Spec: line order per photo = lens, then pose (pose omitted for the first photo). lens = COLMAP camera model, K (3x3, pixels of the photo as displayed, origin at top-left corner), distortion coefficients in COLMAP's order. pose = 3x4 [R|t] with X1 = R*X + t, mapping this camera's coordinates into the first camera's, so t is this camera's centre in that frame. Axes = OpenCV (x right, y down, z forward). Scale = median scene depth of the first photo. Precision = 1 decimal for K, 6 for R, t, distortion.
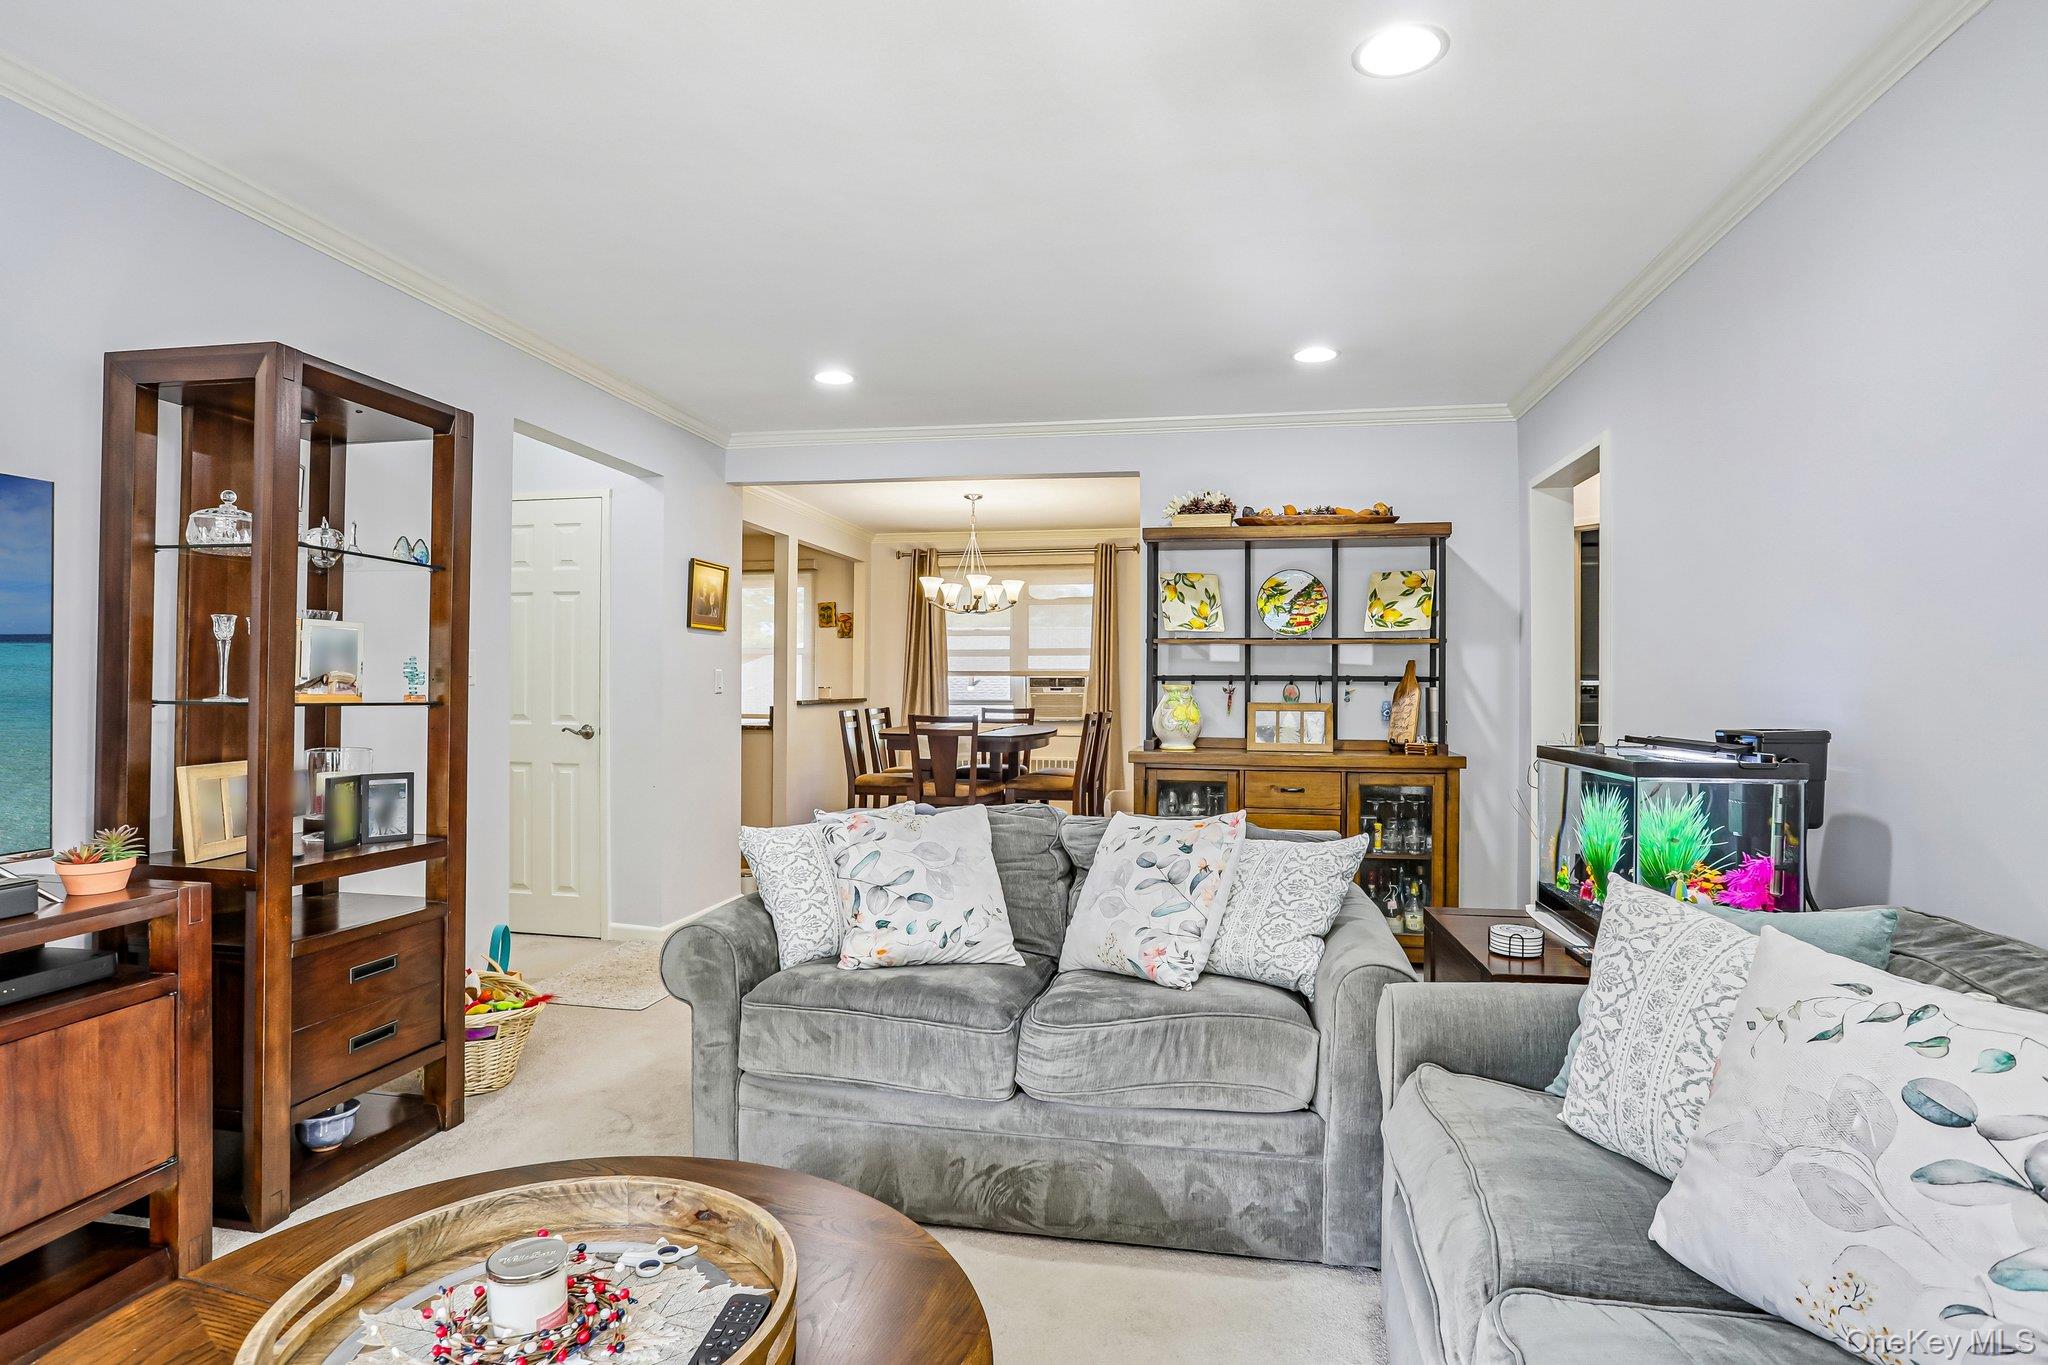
lens RADIAL K [[1081.7, 0, 1015.7], [0, 1081.7, 681.5], [0, 0, 1]] dist [-0.055587, 0.029716]
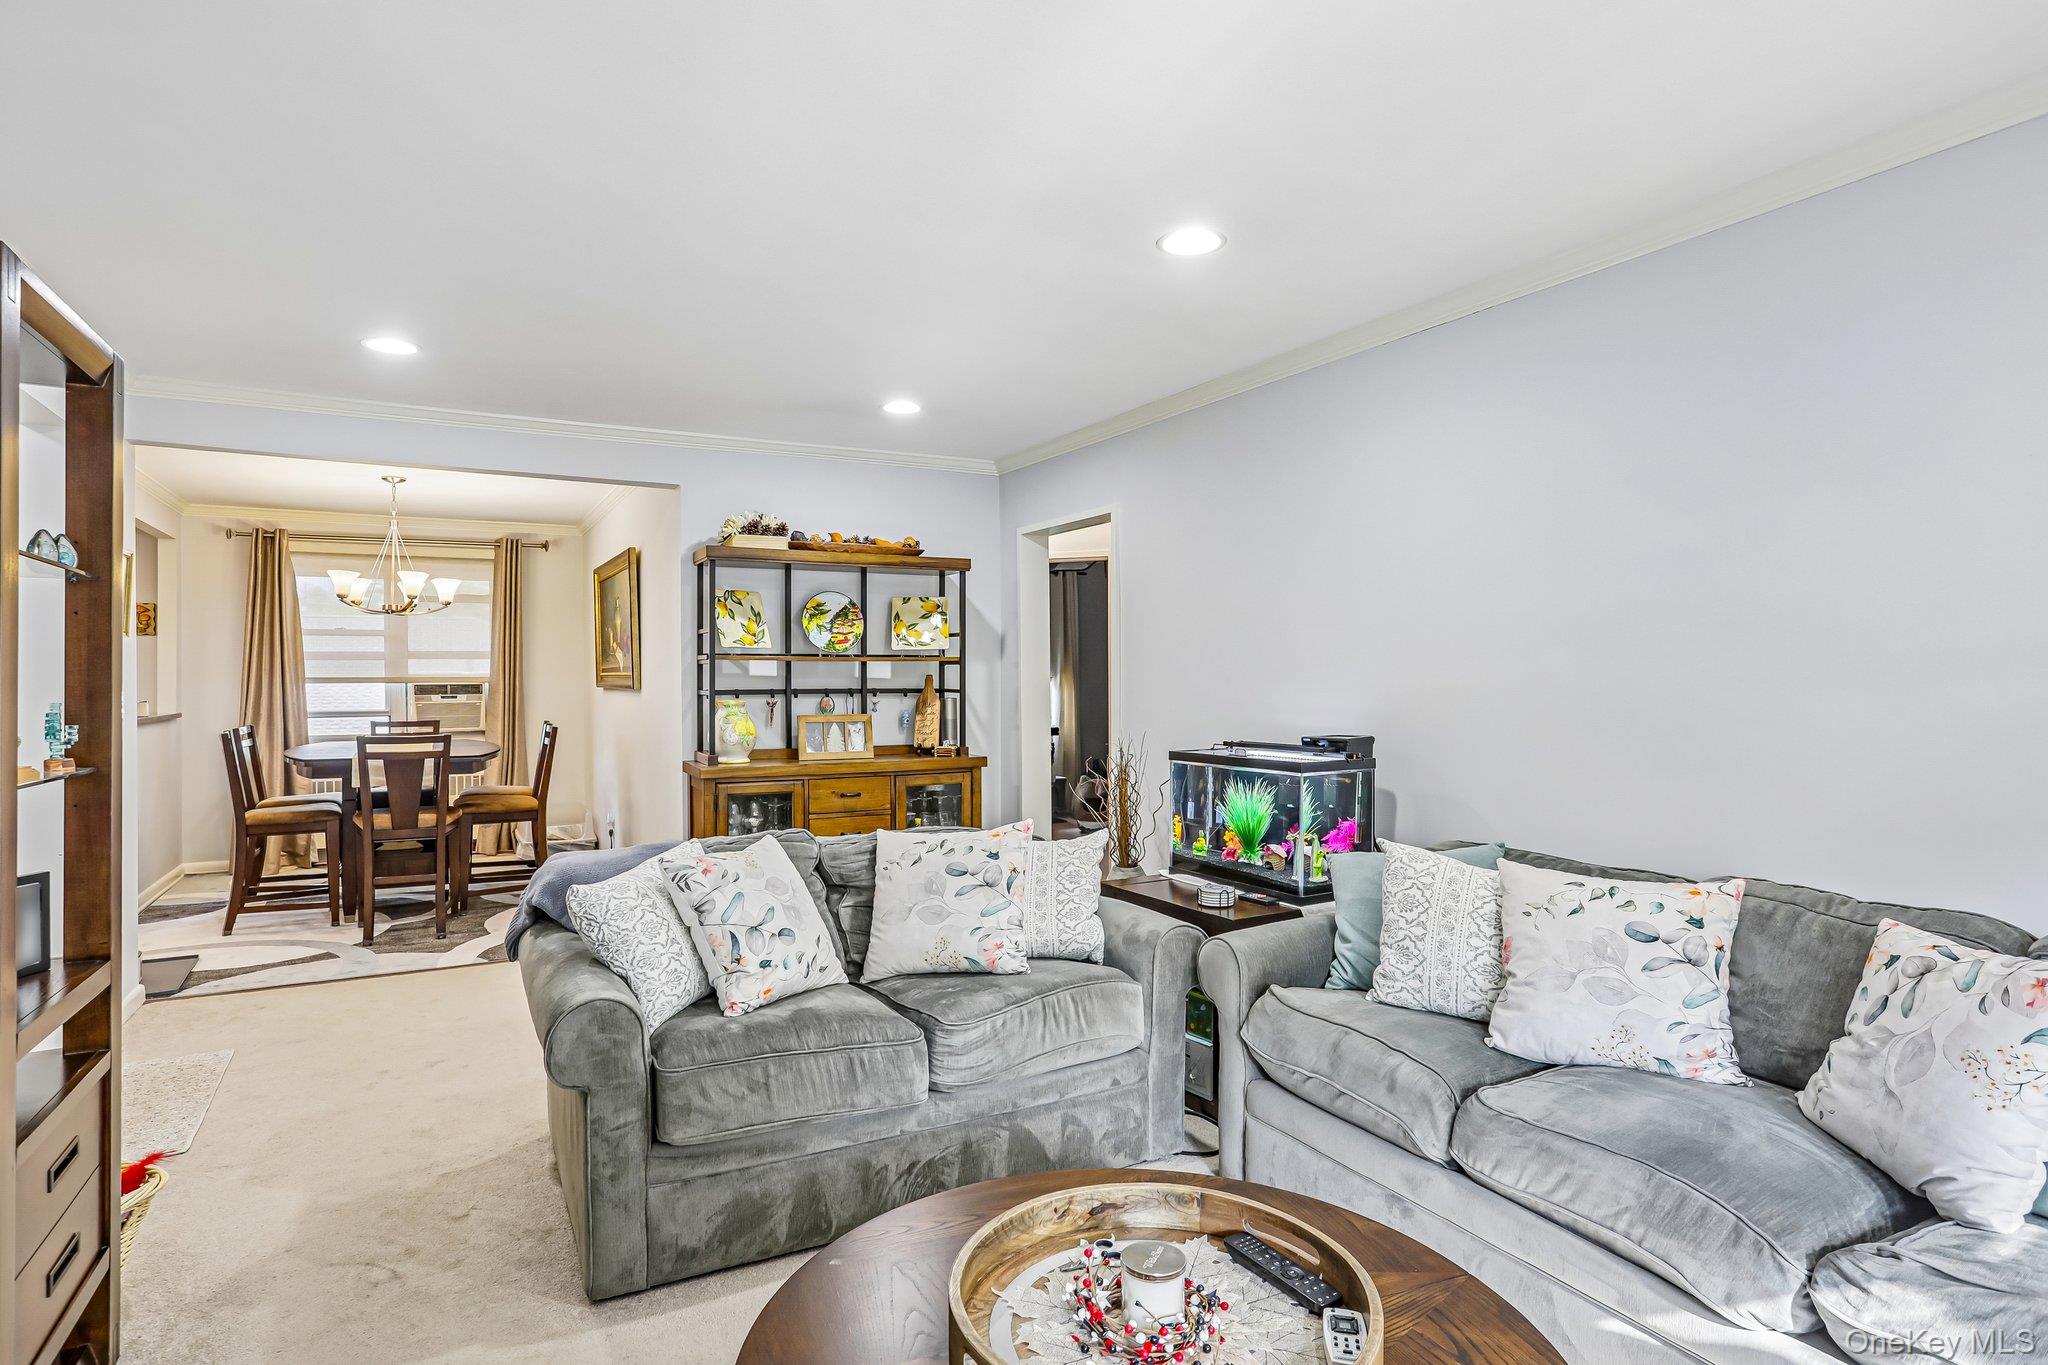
lens RADIAL K [[1081.7, 0, 1016.2], [0, 1081.7, 677.4], [0, 0, 1]] dist [-0.055587, 0.029716]
pose [[0.770198, -0.007538, 0.637760, -0.323337], [0.004334, 0.999969, 0.006586, -0.026084], [-0.637790, -0.002308, 0.770207, 0.046578]]
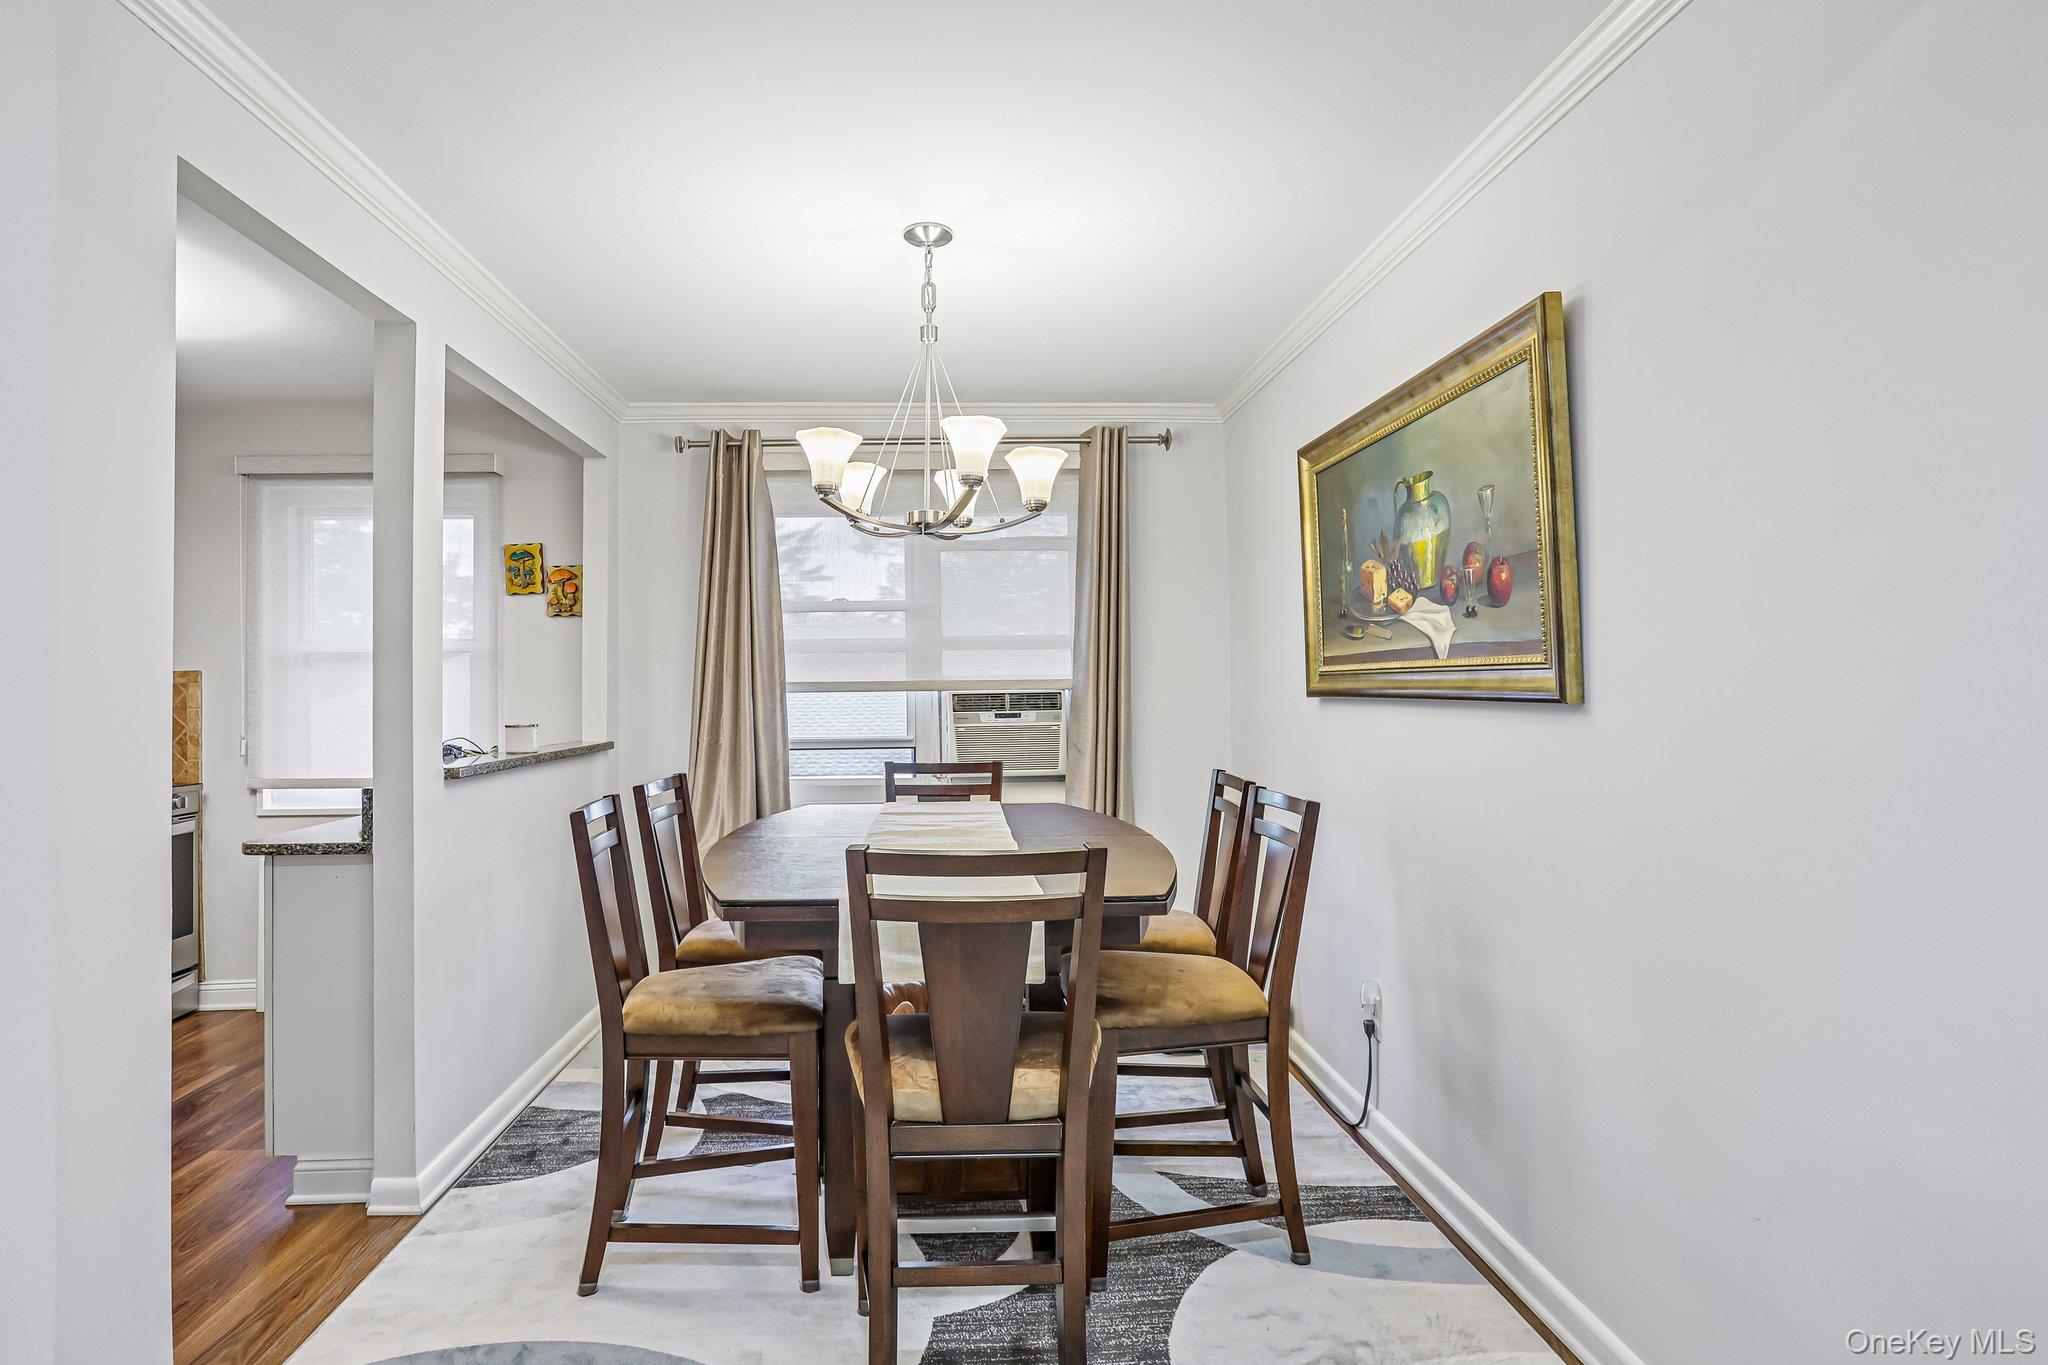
lens RADIAL K [[1081.7, 0, 999.0], [0, 1081.7, 673.4], [0, 0, 1]] dist [-0.055587, 0.029716]
pose [[0.969260, -0.010043, 0.245832, -0.180241], [0.013003, 0.999861, -0.010420, -0.015381], [-0.245693, 0.013296, 0.969256, 1.004090]]
